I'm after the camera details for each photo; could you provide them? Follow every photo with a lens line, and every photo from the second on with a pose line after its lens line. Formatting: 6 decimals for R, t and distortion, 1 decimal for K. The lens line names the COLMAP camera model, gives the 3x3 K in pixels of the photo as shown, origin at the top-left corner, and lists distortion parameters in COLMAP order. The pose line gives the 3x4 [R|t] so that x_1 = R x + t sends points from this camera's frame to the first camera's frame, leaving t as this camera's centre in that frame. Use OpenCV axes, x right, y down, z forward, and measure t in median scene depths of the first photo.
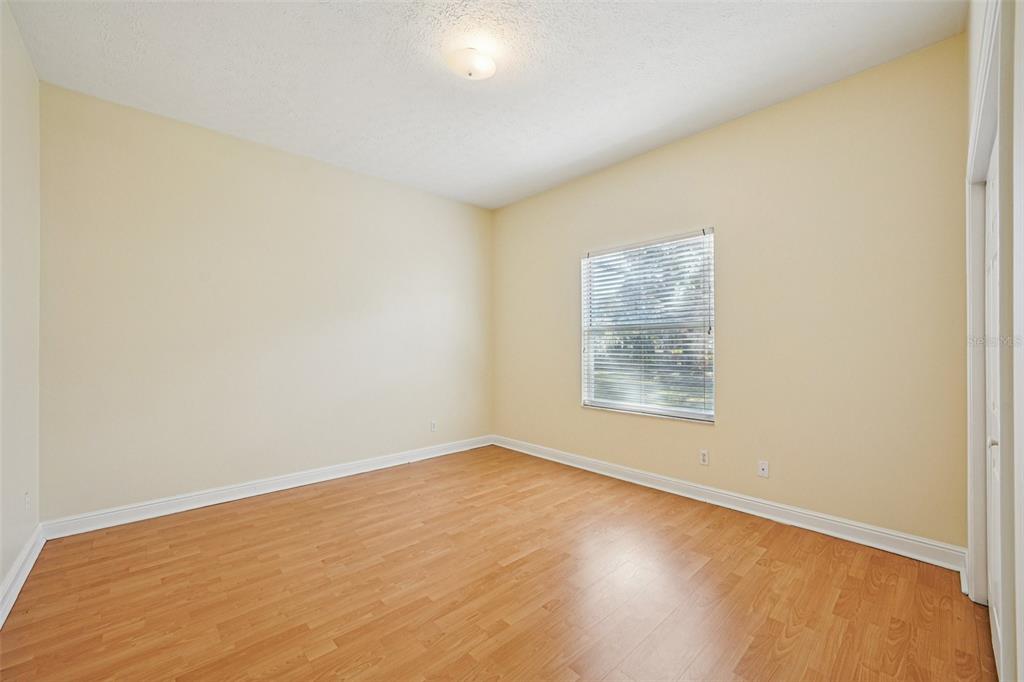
lens RADIAL K [[390.8, 0, 507.2], [0, 390.8, 342.5], [0, 0, 1]] dist [-0.002149, 0.000189]
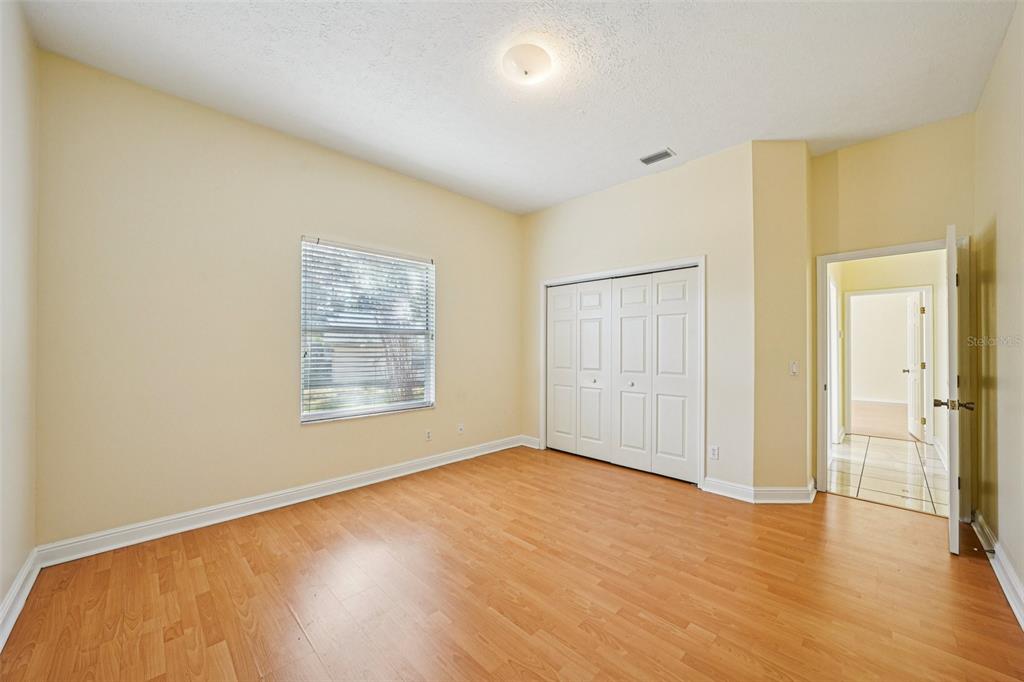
lens RADIAL K [[380.6, 0, 485.2], [0, 380.6, 359.7], [0, 0, 1]] dist [-0.017483, -0.000012]
pose [[0.000303, -0.023094, 0.999733, -0.737393], [-0.012610, 0.999654, 0.023096, 0.010042], [-0.999920, -0.012614, 0.000011, 0.791834]]
